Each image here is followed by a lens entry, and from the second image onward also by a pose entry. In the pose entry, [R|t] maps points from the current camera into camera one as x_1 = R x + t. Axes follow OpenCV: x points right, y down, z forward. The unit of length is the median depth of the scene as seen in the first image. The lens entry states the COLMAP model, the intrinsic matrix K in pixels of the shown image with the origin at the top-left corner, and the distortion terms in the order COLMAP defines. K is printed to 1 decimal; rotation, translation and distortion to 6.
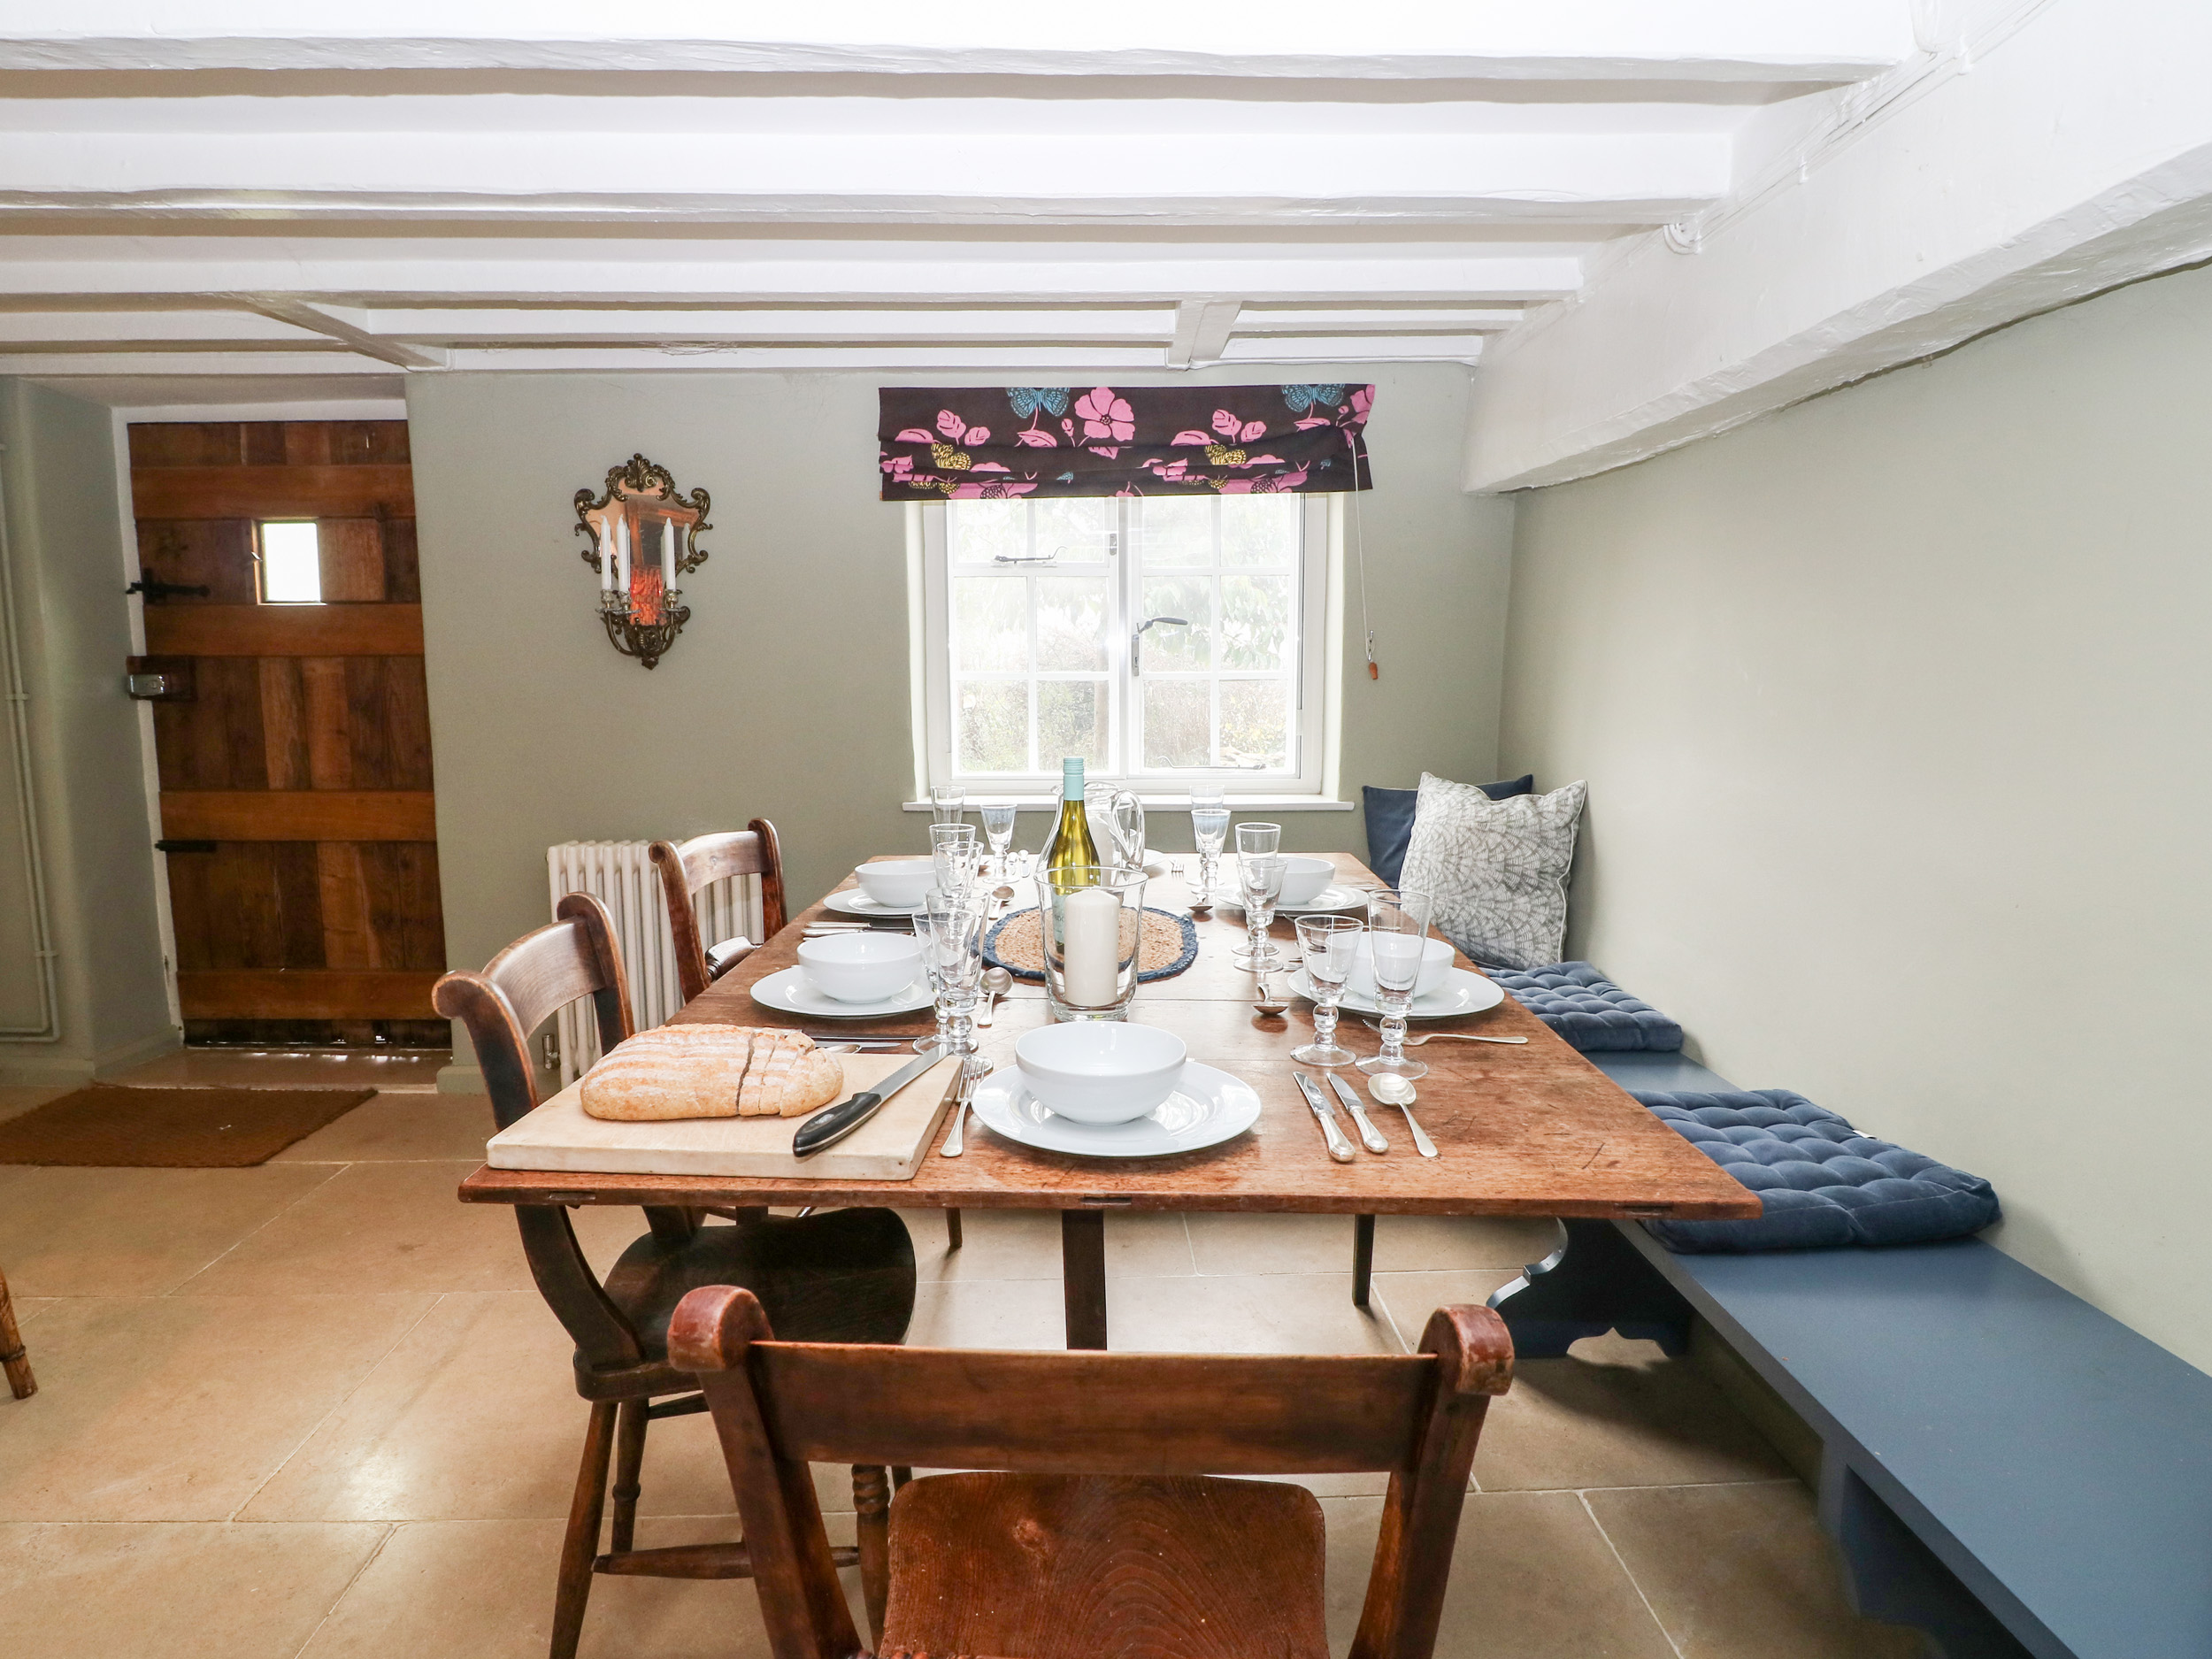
lens RADIAL K [[1188.9, 0, 1099.3], [0, 1188.9, 827.7], [0, 0, 1]] dist [0.001379, -0.015299]
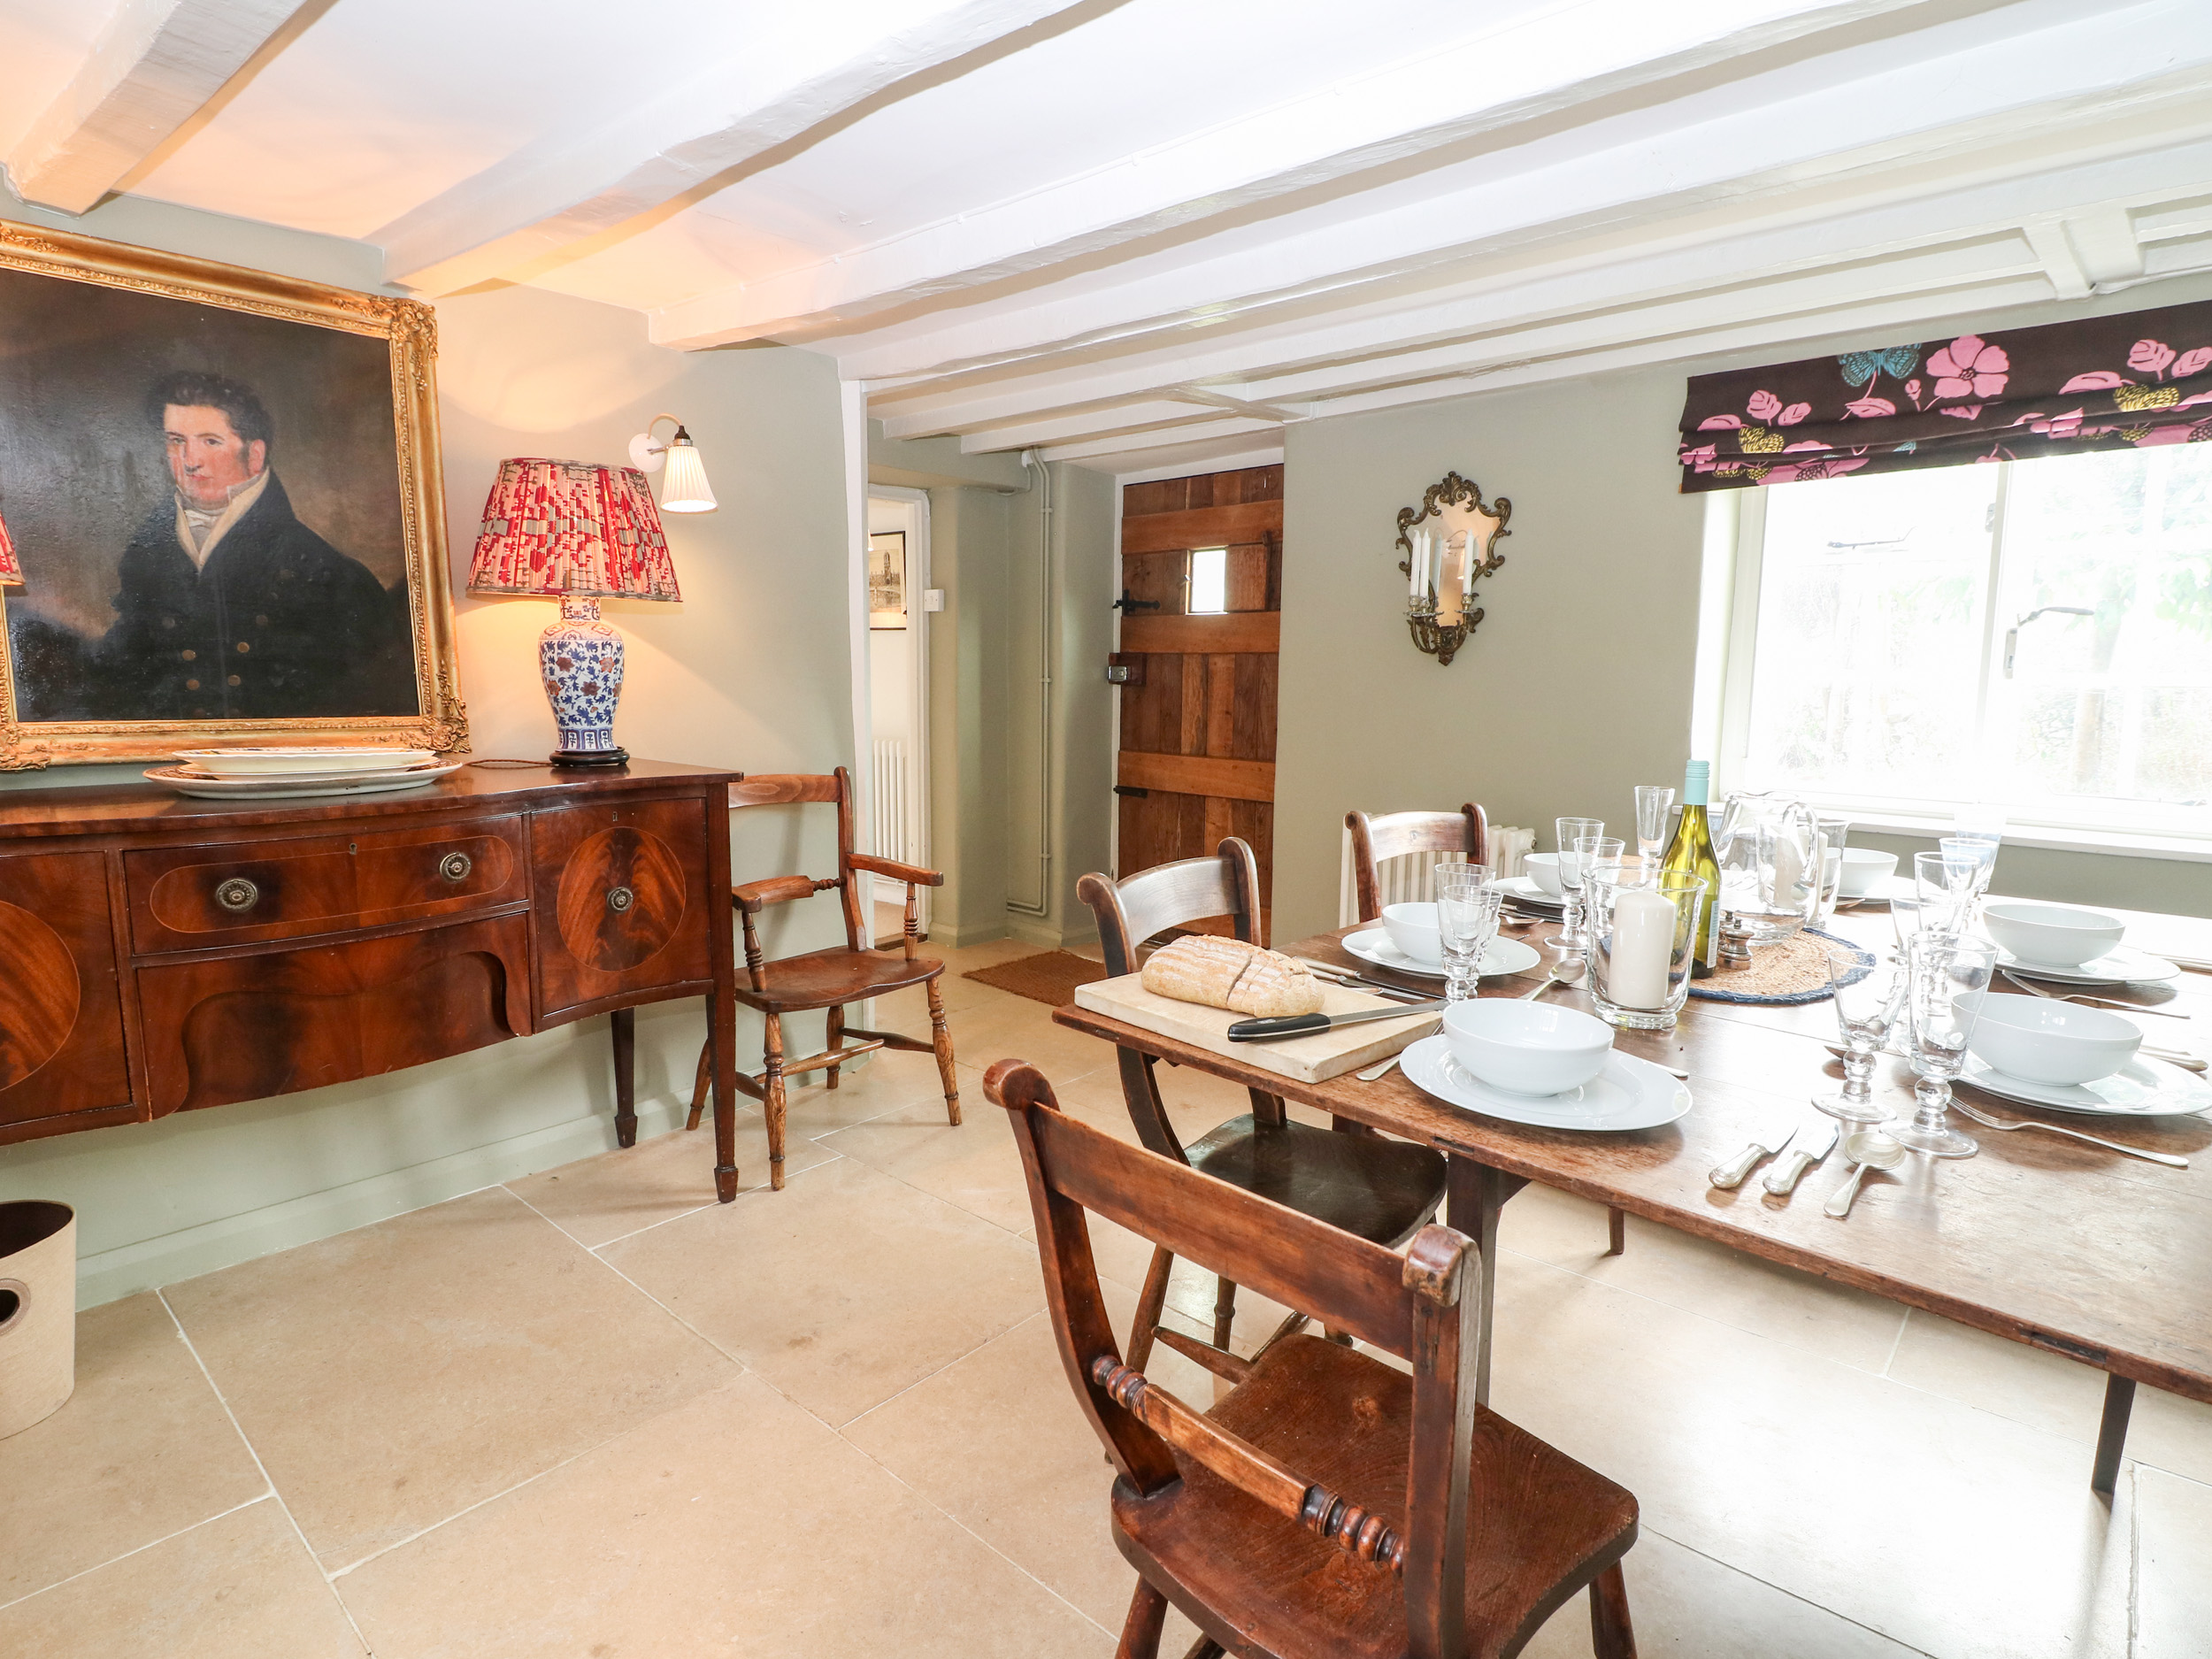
lens RADIAL K [[1188.9, 0, 1099.3], [0, 1188.9, 827.7], [0, 0, 1]] dist [0.001379, -0.015299]
pose [[0.712539, 0.101816, -0.694206, 0.180517], [-0.099238, 0.994093, 0.043940, 0.000410], [0.694579, 0.037583, 0.718434, -0.015892]]
